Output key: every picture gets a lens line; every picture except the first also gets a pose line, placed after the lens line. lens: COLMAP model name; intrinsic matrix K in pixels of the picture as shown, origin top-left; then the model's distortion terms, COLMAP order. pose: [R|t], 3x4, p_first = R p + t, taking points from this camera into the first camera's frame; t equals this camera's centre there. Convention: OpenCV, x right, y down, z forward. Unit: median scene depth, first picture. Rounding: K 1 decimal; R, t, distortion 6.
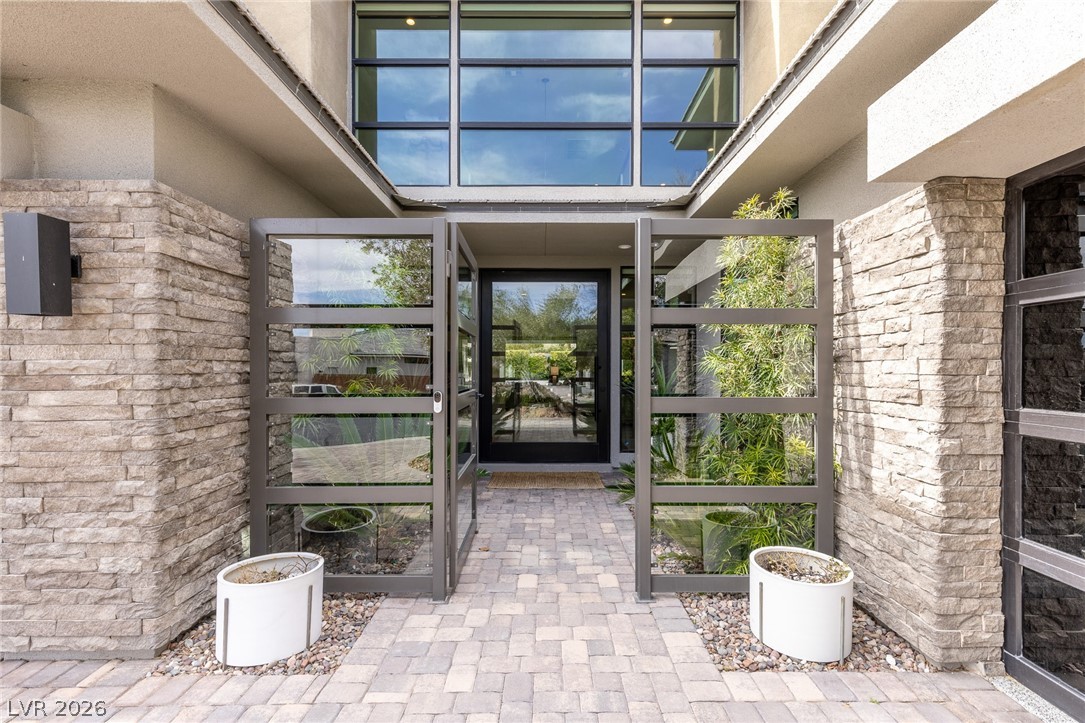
lens RADIAL K [[490.1, 0, 552.8], [0, 490.1, 356.7], [0, 0, 1]] dist [0.002511, -0.000081]
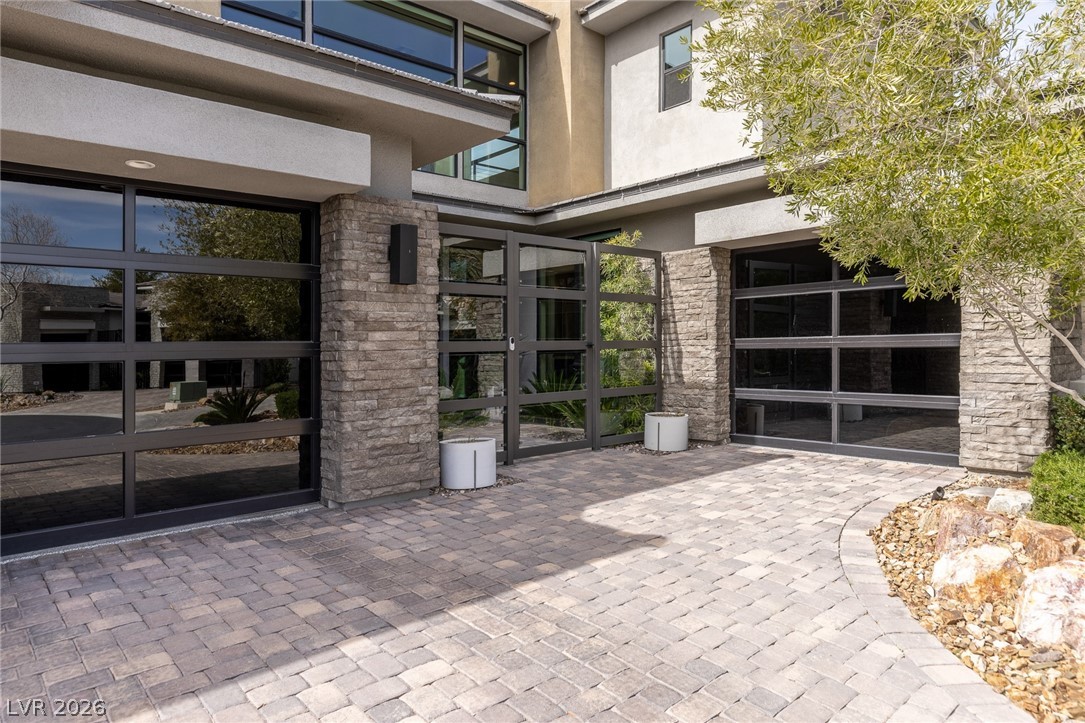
lens RADIAL K [[671.7, 0, 540.4], [0, 671.7, 340.6], [0, 0, 1]] dist [0.000174, -0.000025]
pose [[0.753562, -0.004532, 0.657362, -2.050835], [0.000611, 0.999981, 0.006193, 0.086135], [-0.657377, -0.004265, 0.753550, -0.951706]]
